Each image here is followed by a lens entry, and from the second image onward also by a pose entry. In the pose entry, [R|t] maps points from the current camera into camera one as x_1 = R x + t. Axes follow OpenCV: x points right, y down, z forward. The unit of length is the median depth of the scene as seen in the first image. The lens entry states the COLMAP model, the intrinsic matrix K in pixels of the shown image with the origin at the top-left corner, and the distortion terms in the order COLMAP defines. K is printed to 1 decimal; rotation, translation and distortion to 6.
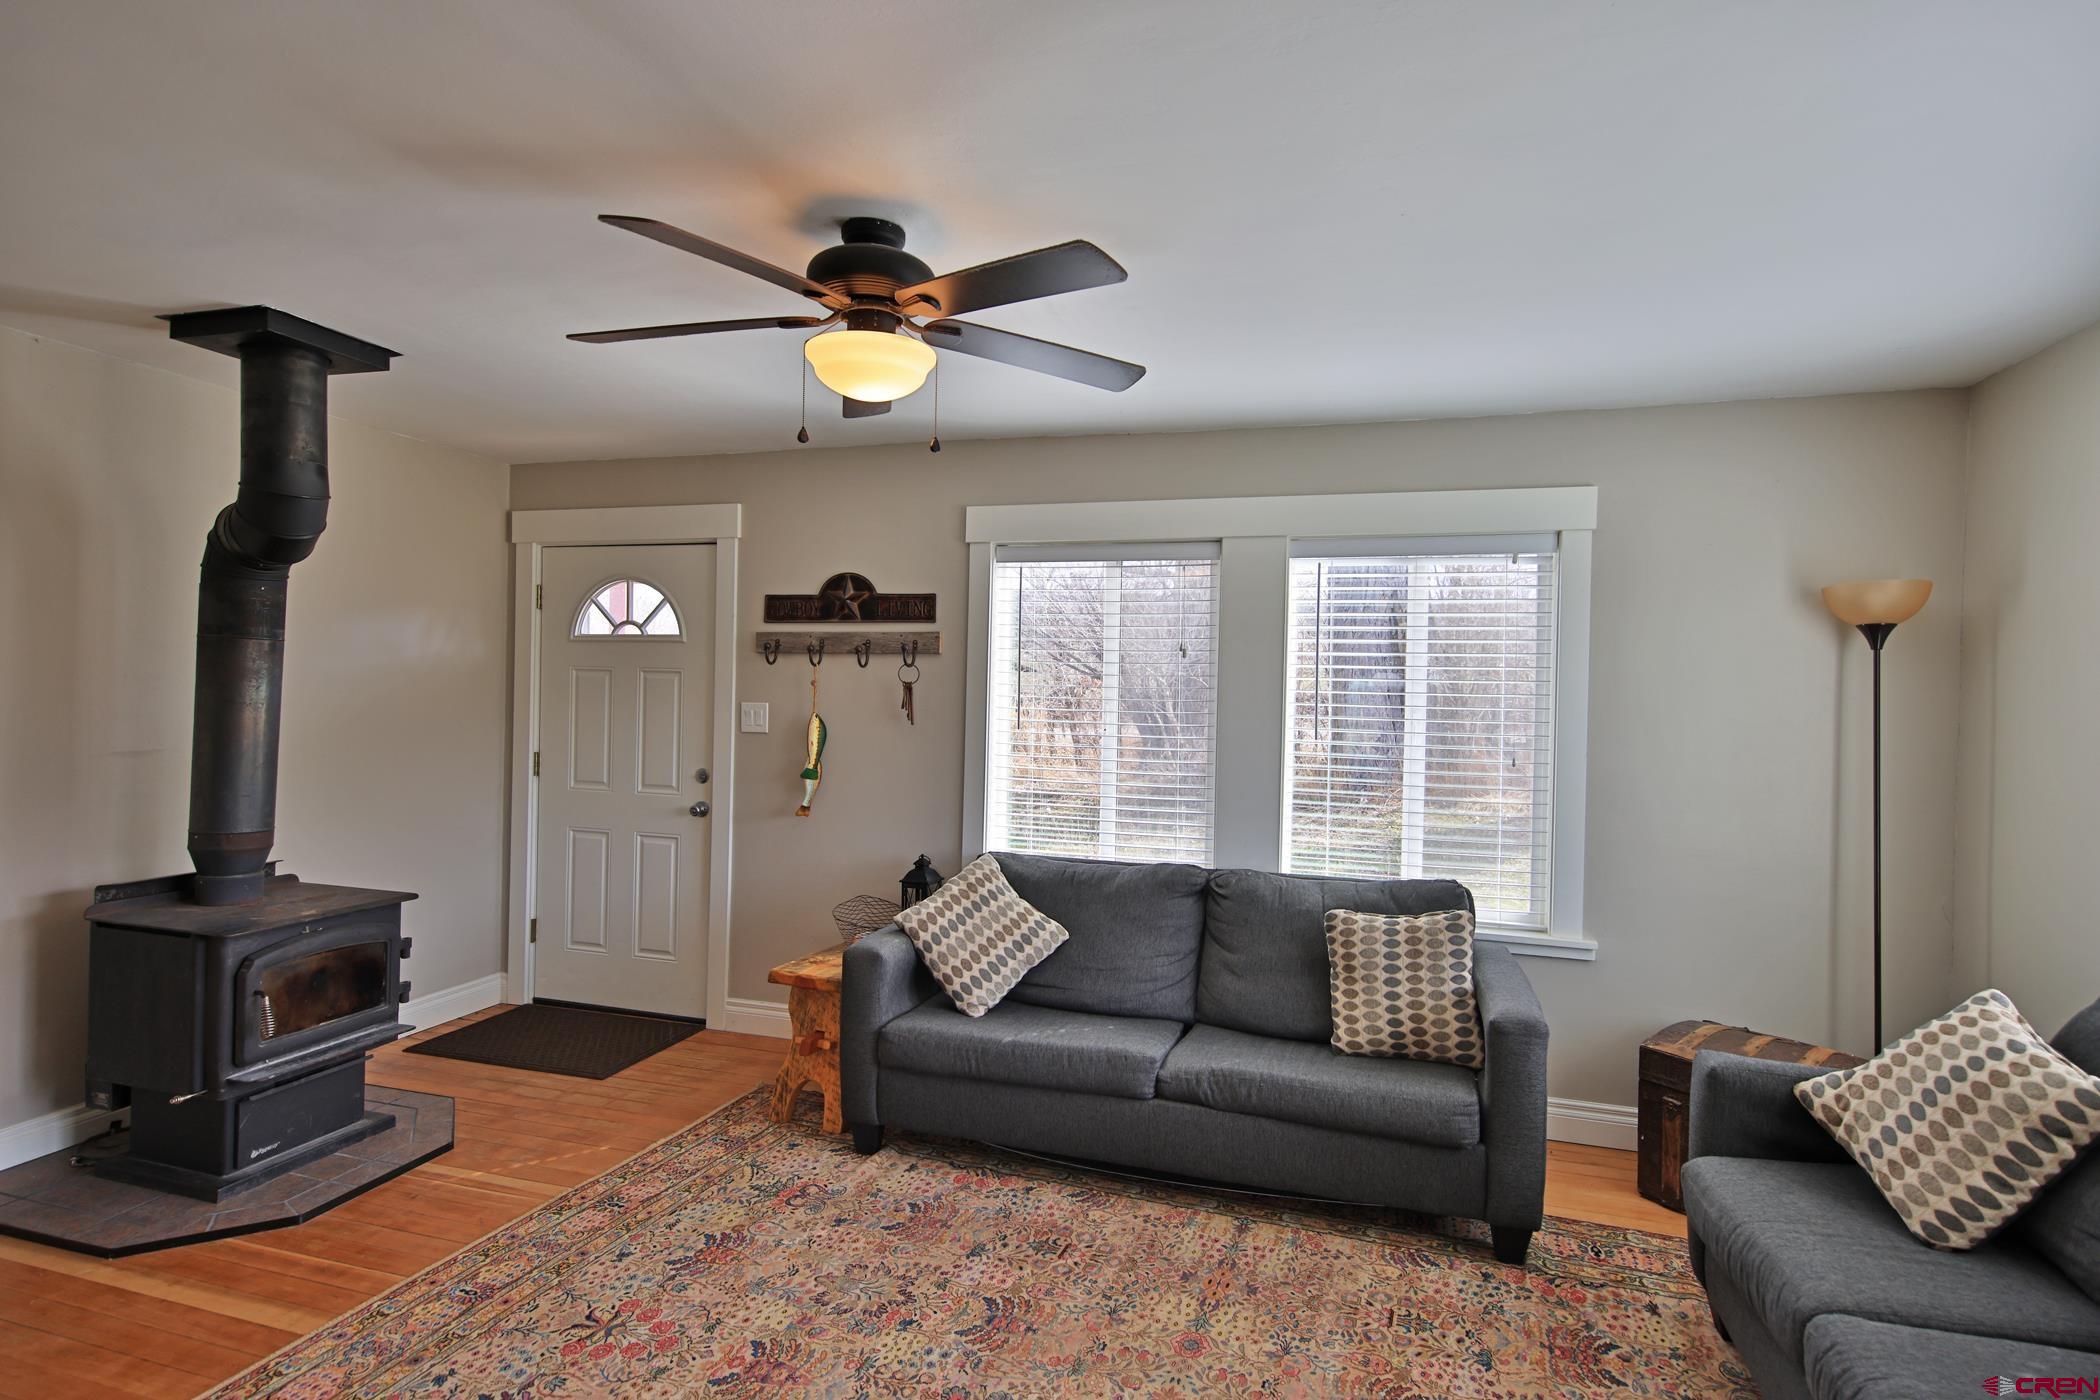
lens RADIAL K [[1095.2, 0, 1056.0], [0, 1095.2, 688.8], [0, 0, 1]] dist [0.019520, 0.000610]
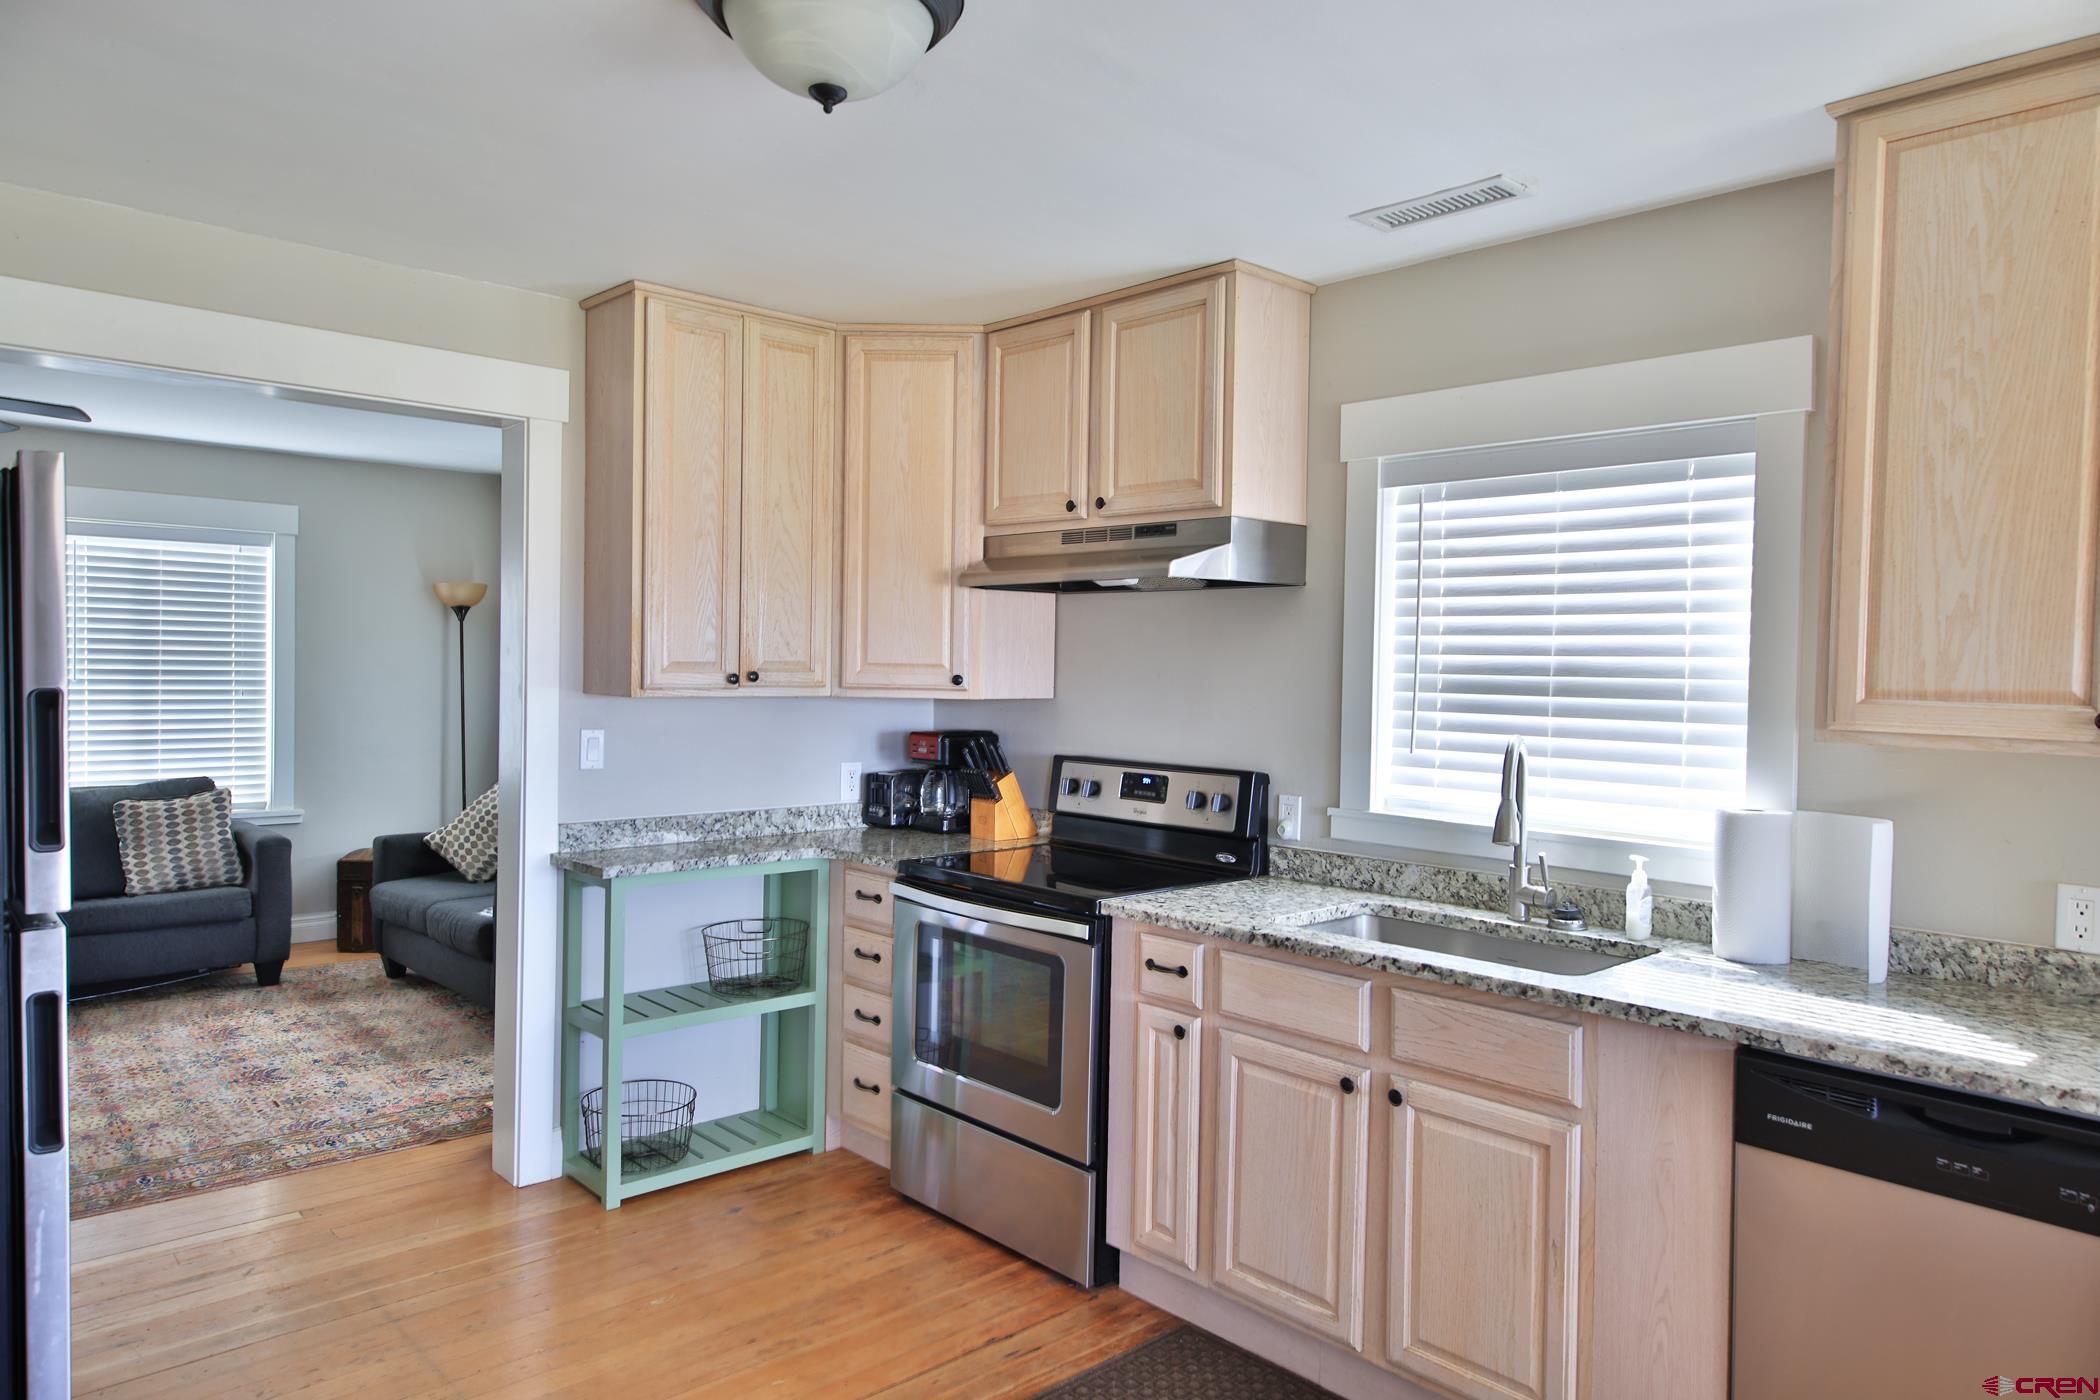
lens RADIAL K [[1393.7, 0, 1055.7], [0, 1393.7, 696.7], [0, 0, 1]] dist [0.012032, 0.002457]
pose [[0.525119, -0.030734, 0.850474, -0.672227], [-0.001196, 0.999320, 0.036851, 0.002439], [-0.851028, -0.020369, 0.524725, -0.997301]]
